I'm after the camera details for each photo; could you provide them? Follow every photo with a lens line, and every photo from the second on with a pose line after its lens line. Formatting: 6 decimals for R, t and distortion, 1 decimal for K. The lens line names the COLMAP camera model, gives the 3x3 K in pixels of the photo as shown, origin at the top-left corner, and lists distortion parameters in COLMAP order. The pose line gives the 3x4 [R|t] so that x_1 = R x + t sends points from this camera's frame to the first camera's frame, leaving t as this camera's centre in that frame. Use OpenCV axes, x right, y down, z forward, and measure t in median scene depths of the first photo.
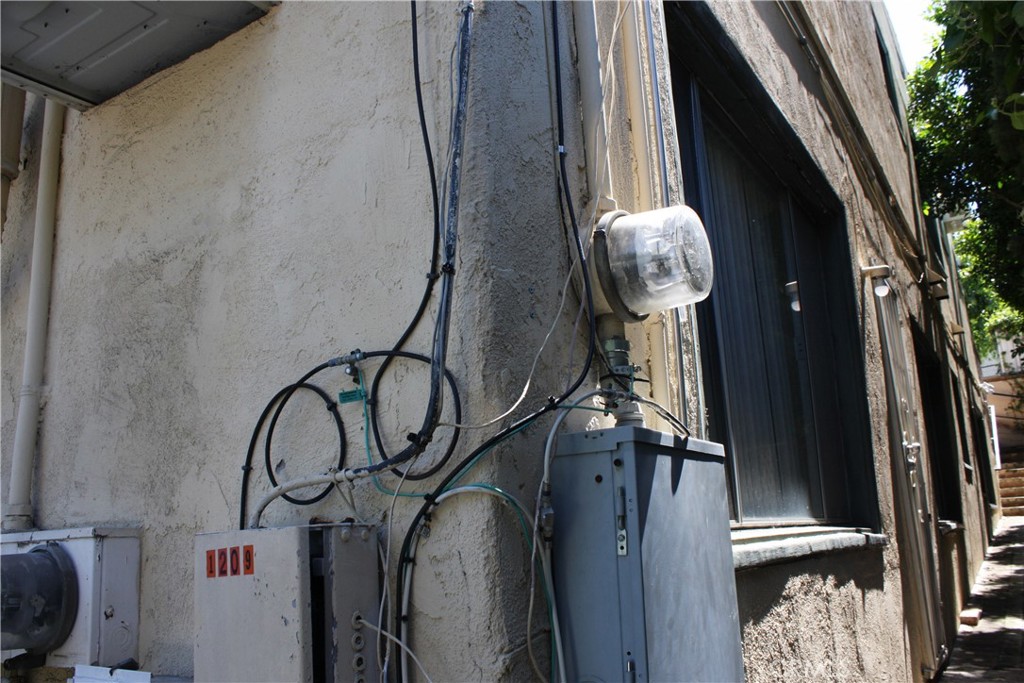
lens RADIAL K [[860.0, 0, 510.5], [0, 860.0, 344.8], [0, 0, 1]] dist [-0.167571, 0.155074]
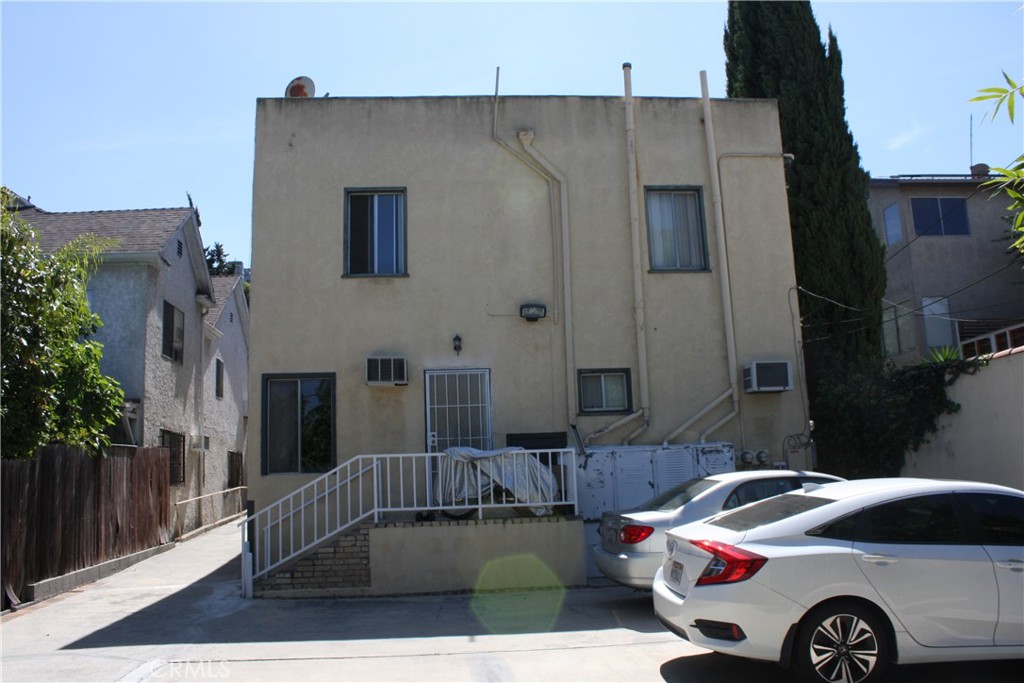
lens RADIAL K [[853.7, 0, 512.0], [0, 853.7, 341.5], [0, 0, 1]] dist [-0.168127, 0.147787]
pose [[0.804824, 0.118751, 0.581512, -7.963637], [-0.137221, 0.990464, -0.012347, -0.442682], [-0.577433, -0.069858, 0.813444, -4.654999]]
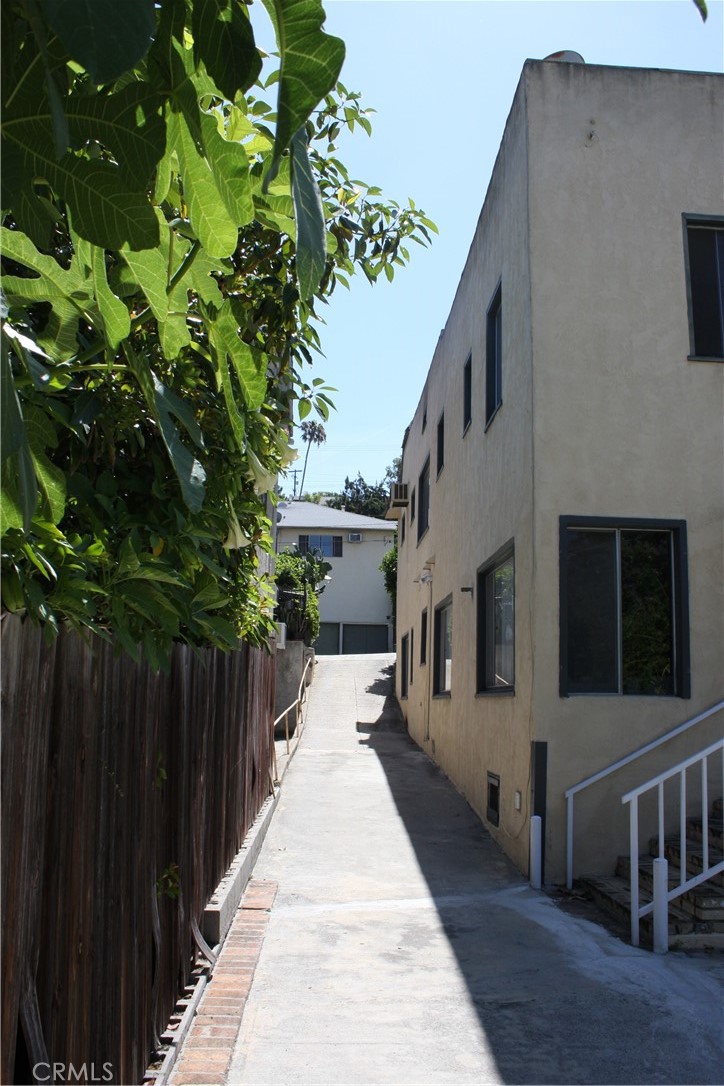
lens RADIAL K [[912.1, 0, 362.0], [0, 912.1, 543.0], [0, 0, 1]] dist [-0.167571, 0.155074]
pose [[0.825654, 0.163621, 0.539930, -8.701446], [-0.190574, 0.981654, -0.006059, 0.540800], [-0.531015, -0.097894, 0.841688, 0.051900]]
